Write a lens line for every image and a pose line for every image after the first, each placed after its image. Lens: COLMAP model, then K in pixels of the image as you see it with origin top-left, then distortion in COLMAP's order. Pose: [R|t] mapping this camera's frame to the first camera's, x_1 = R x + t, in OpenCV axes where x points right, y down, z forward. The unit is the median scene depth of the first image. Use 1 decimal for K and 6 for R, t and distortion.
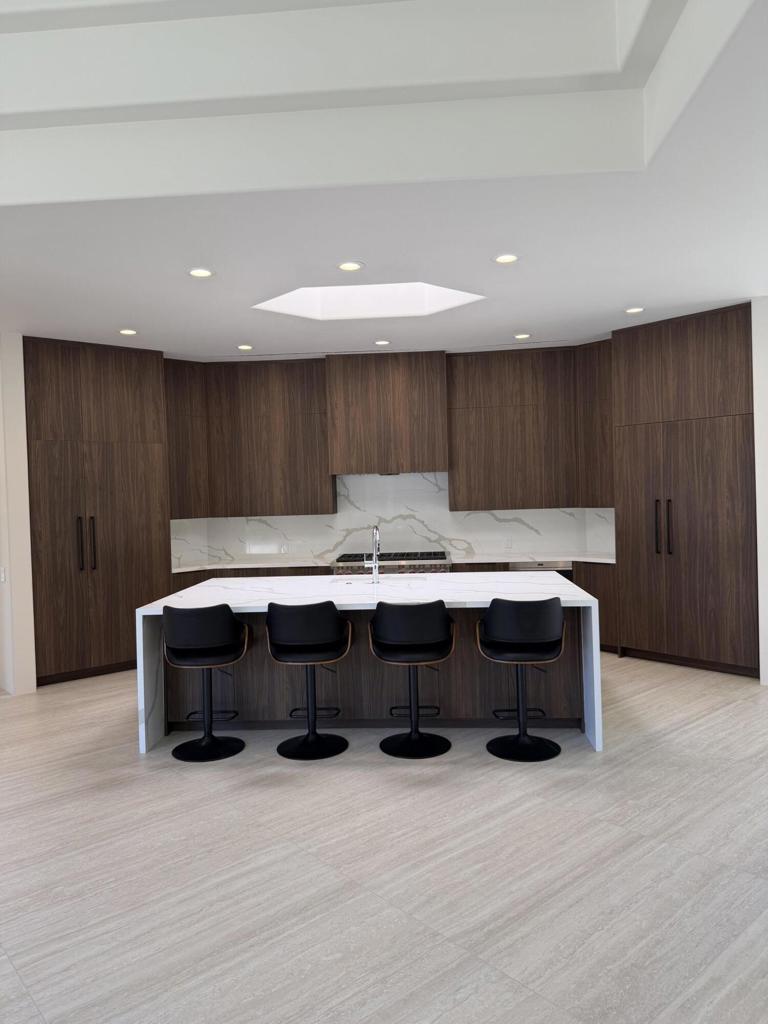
lens RADIAL K [[713.2, 0, 387.8], [0, 713.2, 515.6], [0, 0, 1]] dist [0.081484, -0.122529]
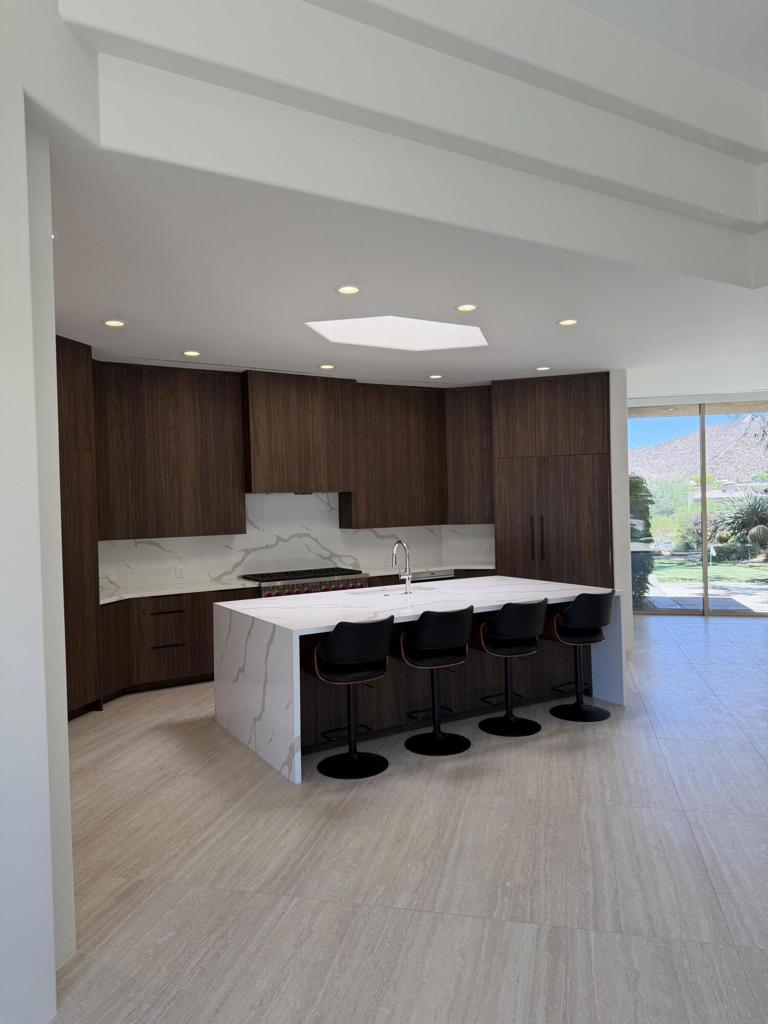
lens RADIAL K [[713.2, 0, 387.8], [0, 713.2, 515.6], [0, 0, 1]] dist [0.081484, -0.122529]
pose [[0.821662, -0.001828, 0.569973, -0.522332], [0.022227, 0.999337, -0.028838, 0.006389], [-0.569542, 0.036364, 0.821158, 0.100244]]
